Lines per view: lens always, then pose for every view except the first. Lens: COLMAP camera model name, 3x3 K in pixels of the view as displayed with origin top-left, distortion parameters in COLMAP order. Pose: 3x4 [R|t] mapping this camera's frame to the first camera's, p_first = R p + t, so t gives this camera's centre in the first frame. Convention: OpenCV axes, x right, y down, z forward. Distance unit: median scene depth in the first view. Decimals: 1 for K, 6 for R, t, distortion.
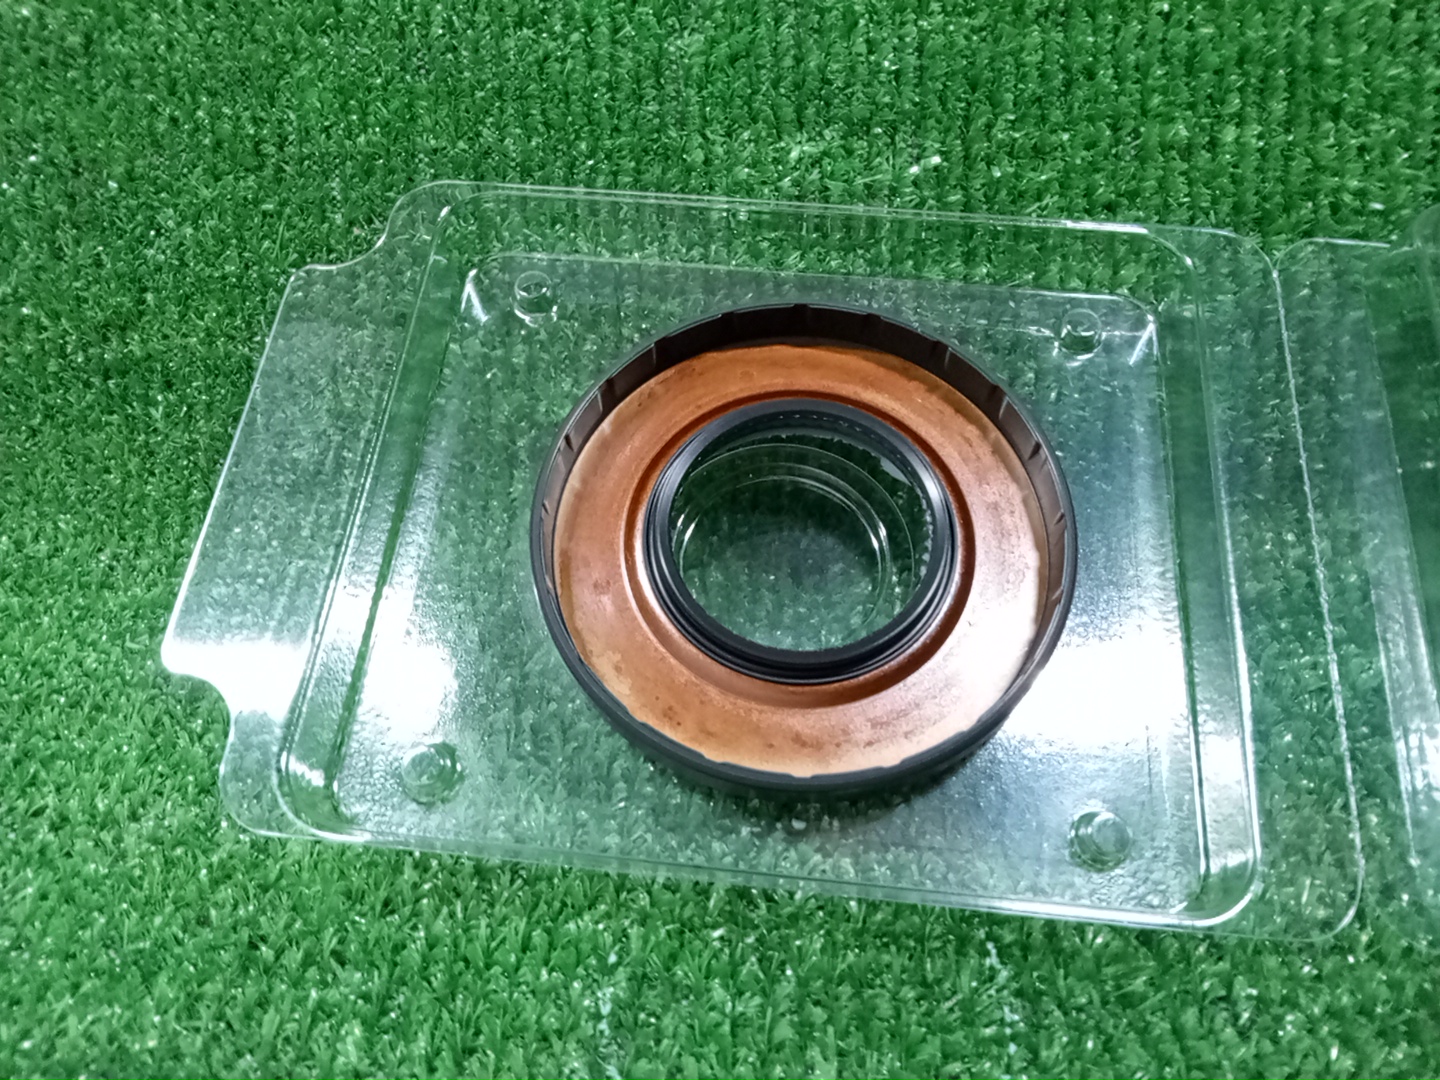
lens RADIAL K [[1106.2, 0, 717.6], [0, 1106.2, 532.1], [0, 0, 1]] dist [0.021211, -0.073012]
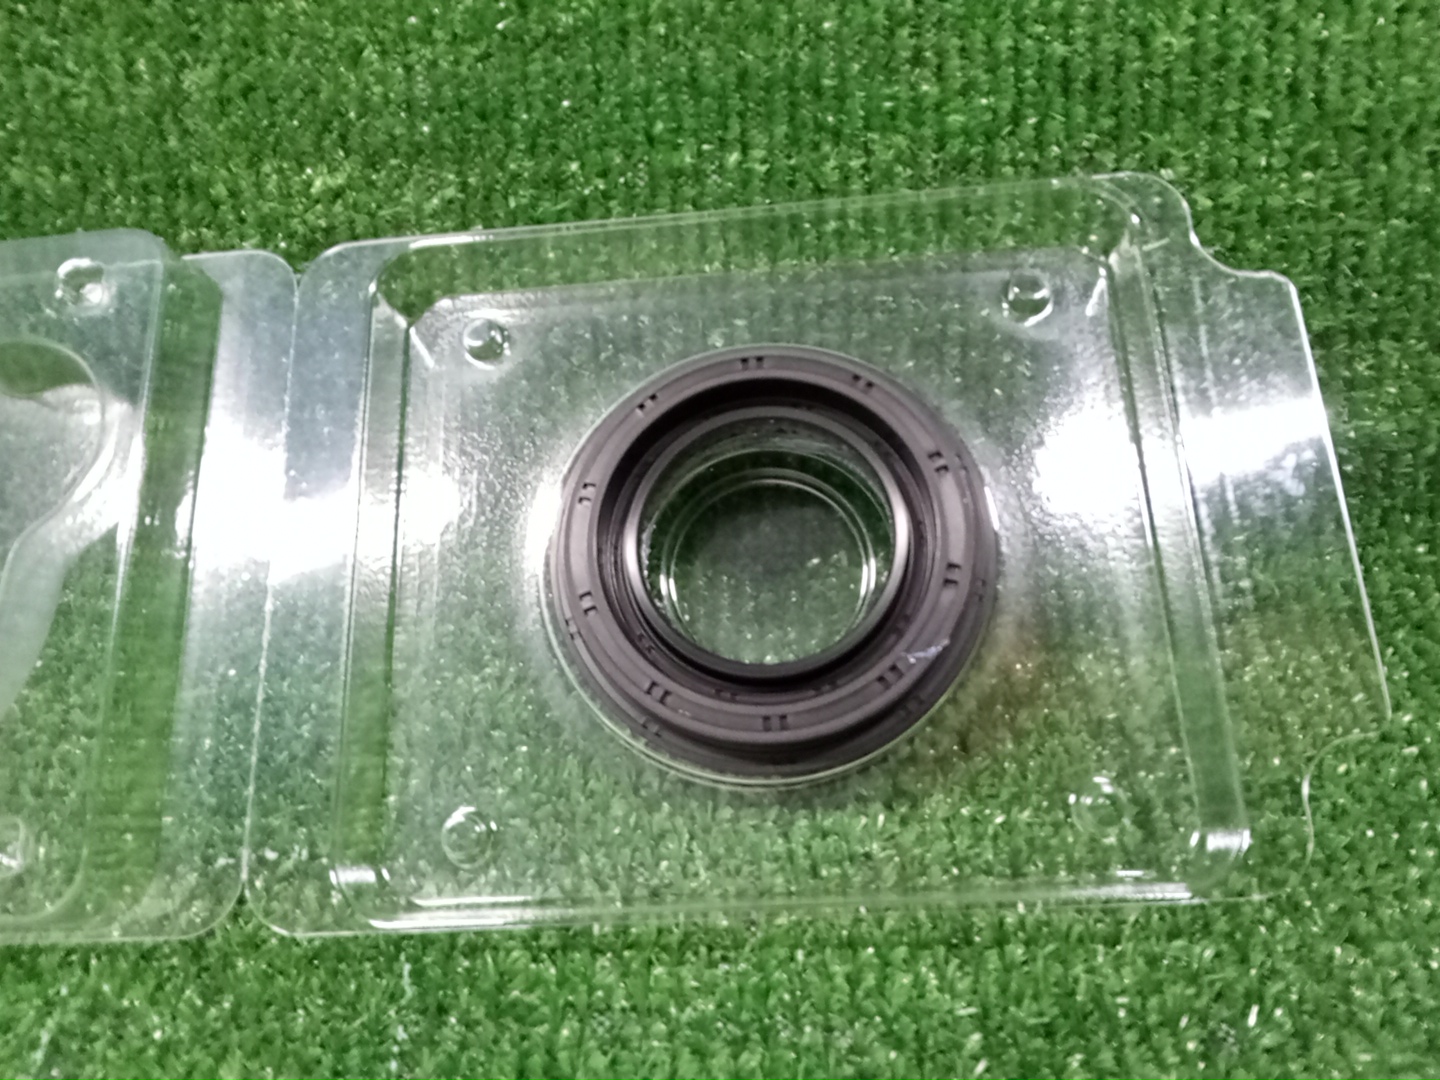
lens RADIAL K [[1067.1, 0, 718.8], [0, 1067.1, 558.4], [0, 0, 1]] dist [0.015931, -0.048857]
pose [[0.998855, -0.033757, 0.033888, 0.398110], [0.030149, 0.994342, 0.101862, -0.094496], [-0.037135, -0.100724, 0.994221, -0.014320]]
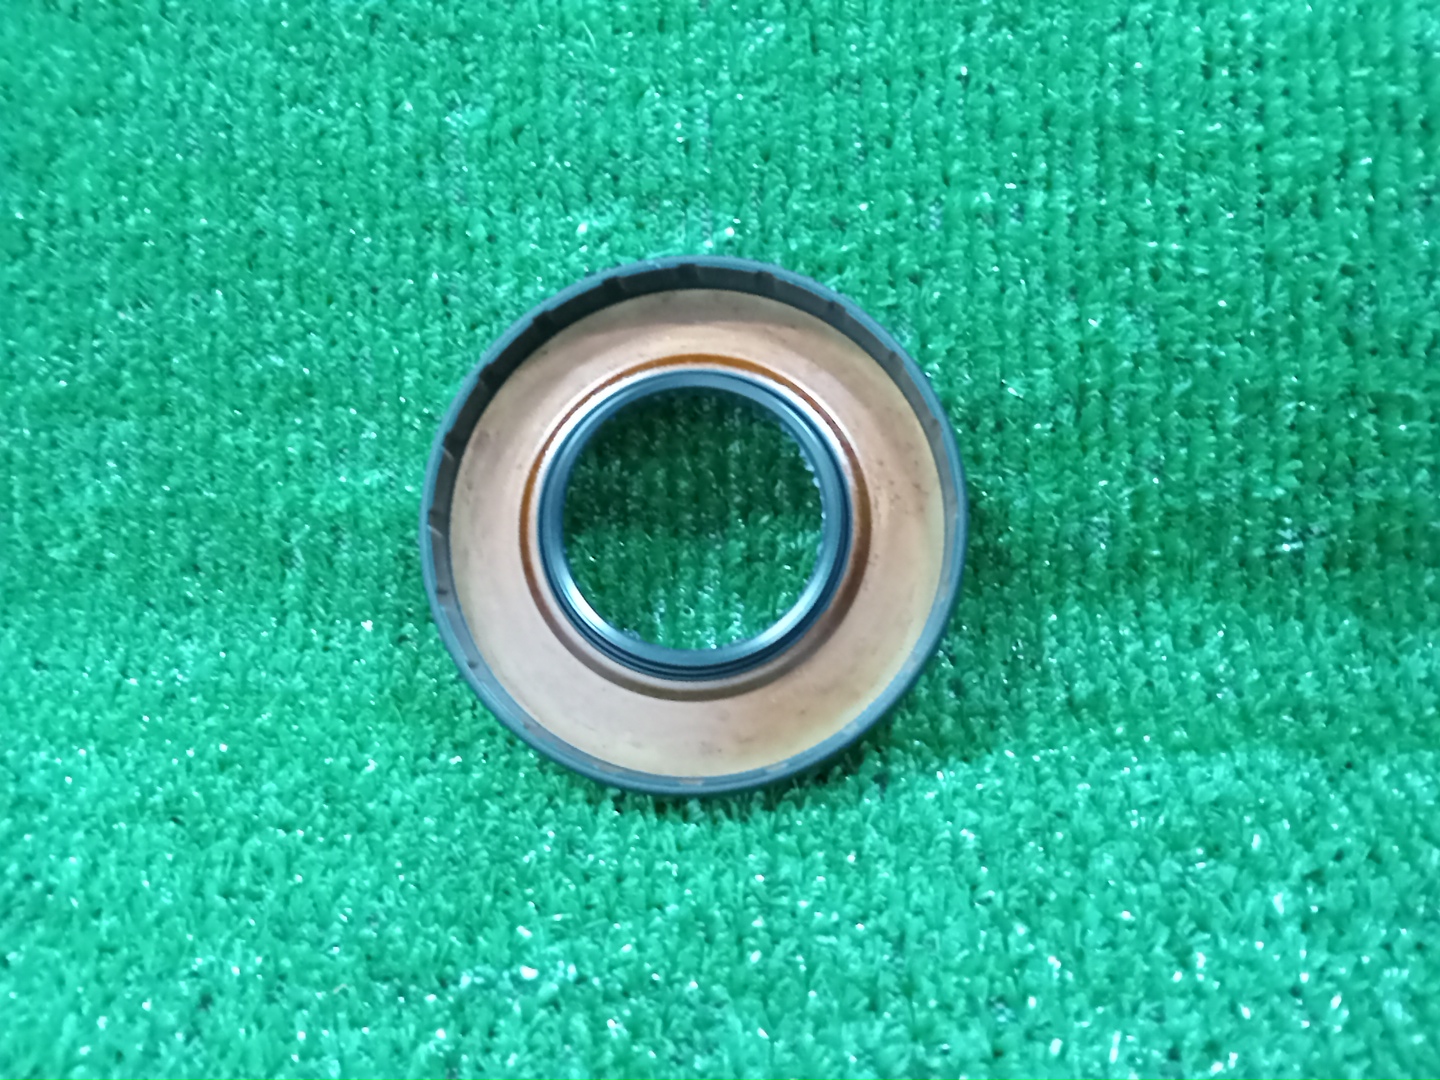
lens RADIAL K [[1106.2, 0, 727.7], [0, 1106.2, 524.1], [0, 0, 1]] dist [0.021211, -0.073012]
pose [[0.999911, -0.012489, 0.004647, 0.189387], [0.012916, 0.994155, -0.107184, 0.010781], [-0.003281, 0.107234, 0.994228, 0.092880]]
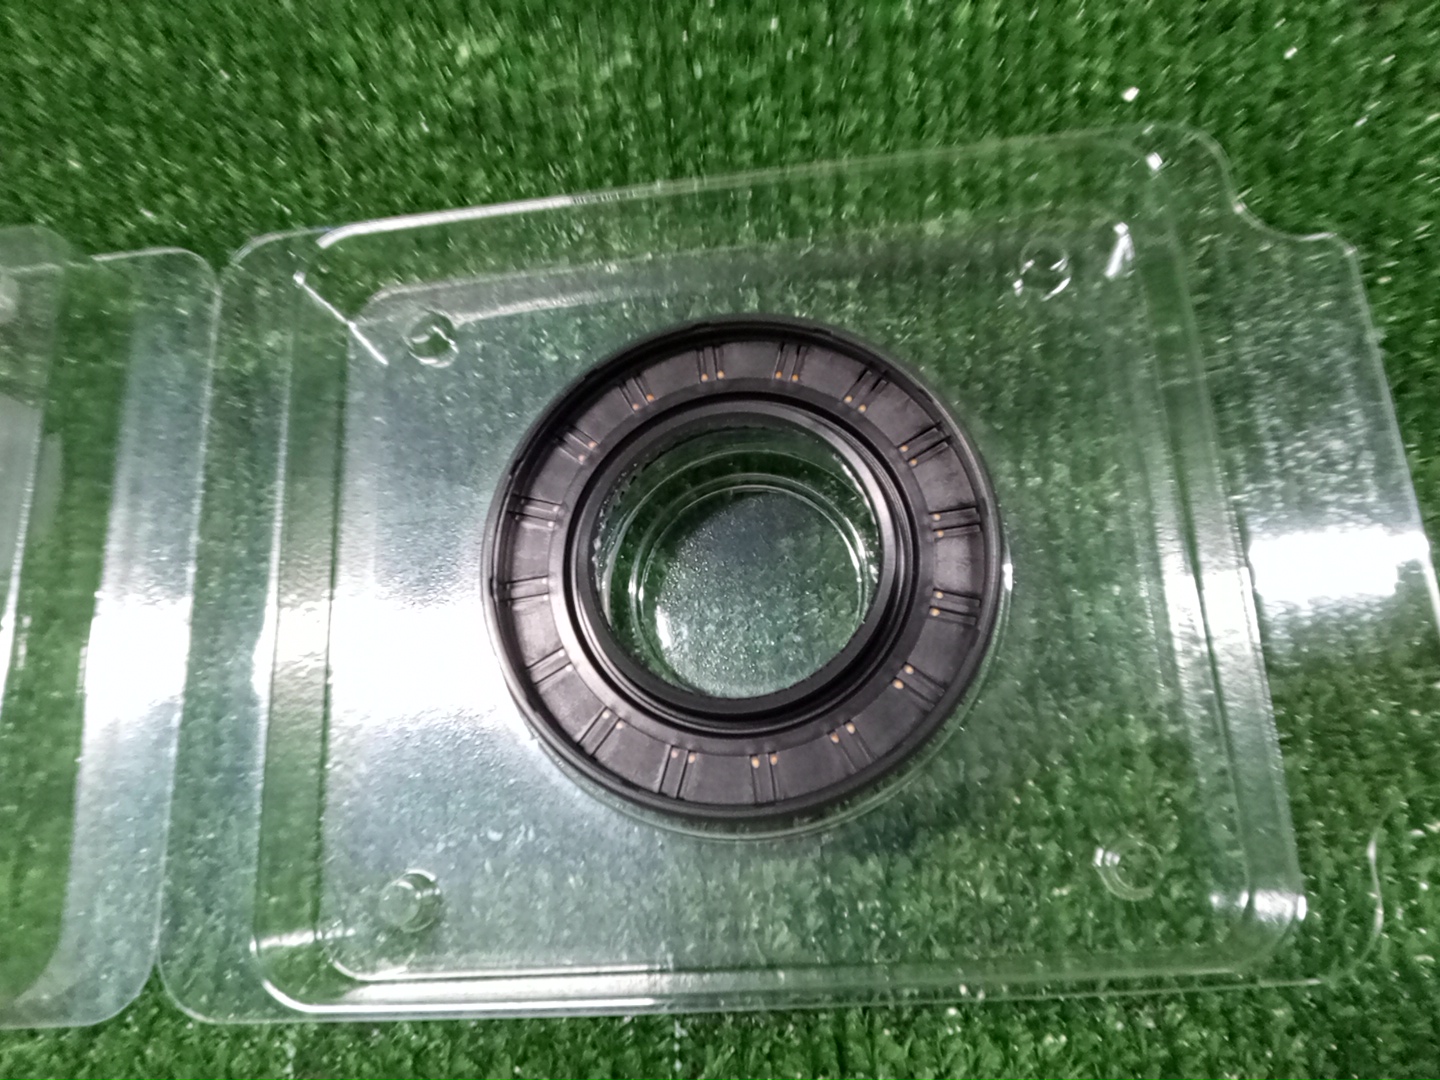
lens RADIAL K [[1099.0, 0, 720.5], [0, 1099.0, 549.5], [0, 0, 1]] dist [-0.002807, -0.040662]
pose [[0.996248, -0.069980, 0.050914, 0.200093], [0.054792, 0.965429, 0.254842, -0.182955], [-0.066988, -0.251097, 0.965641, 0.086067]]
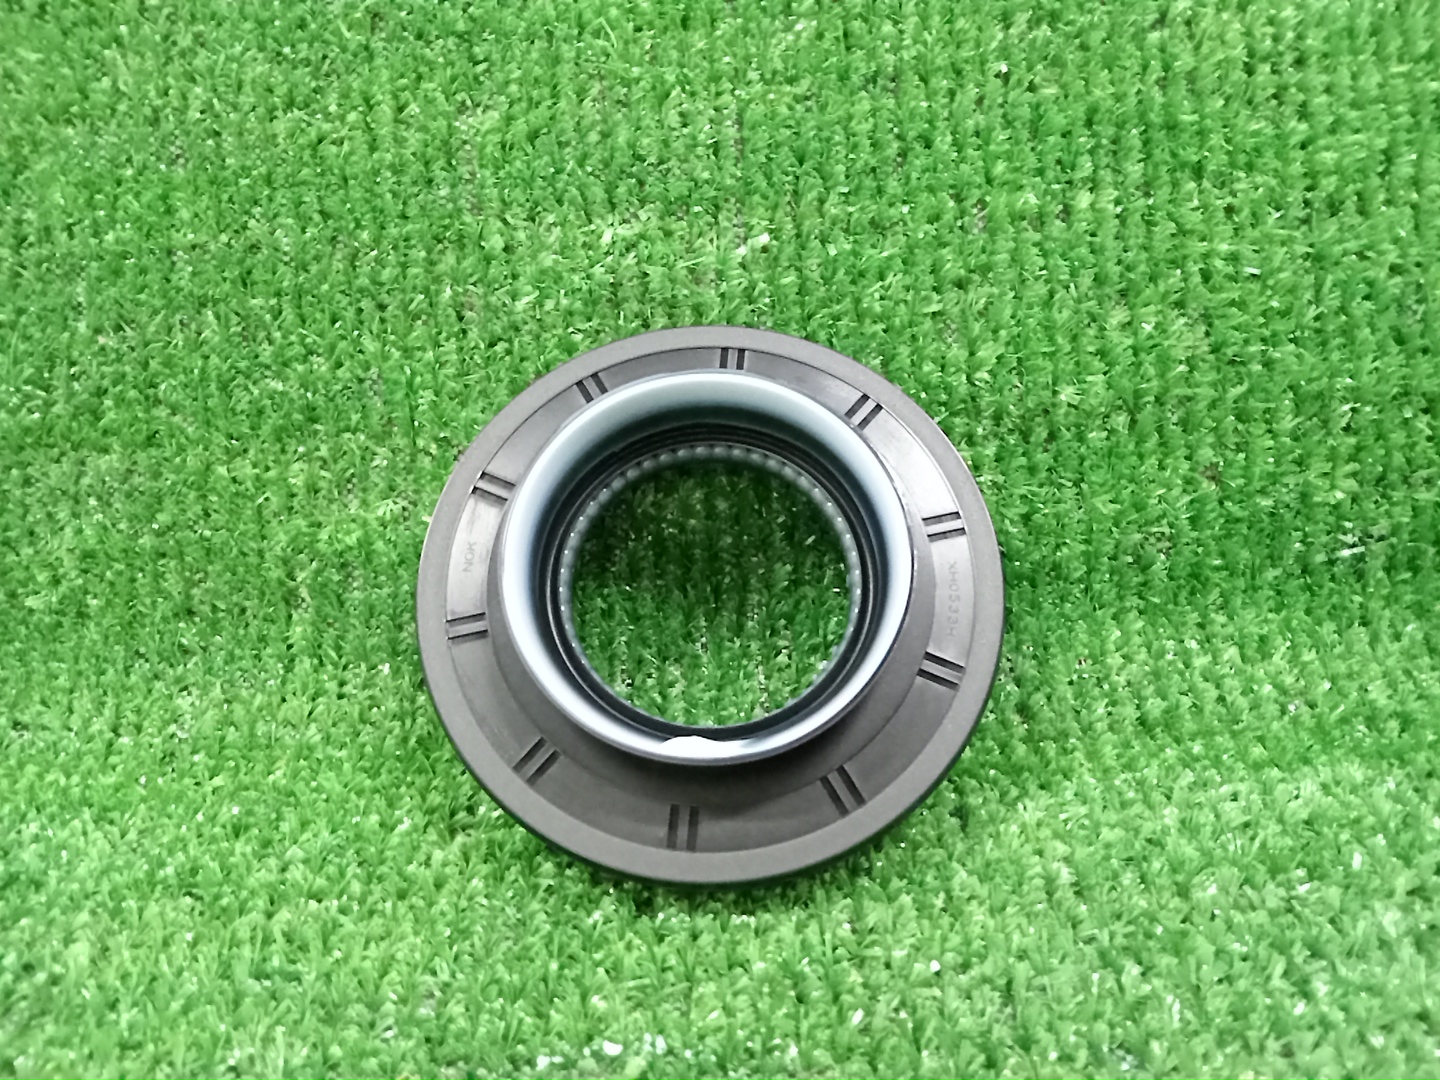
lens RADIAL K [[1106.2, 0, 723.0], [0, 1106.2, 523.5], [0, 0, 1]] dist [0.021211, -0.073012]
pose [[0.996881, -0.042778, 0.066313, 0.095660], [0.050678, 0.991182, -0.122430, -0.001721], [-0.060491, 0.125409, 0.990259, 0.149344]]
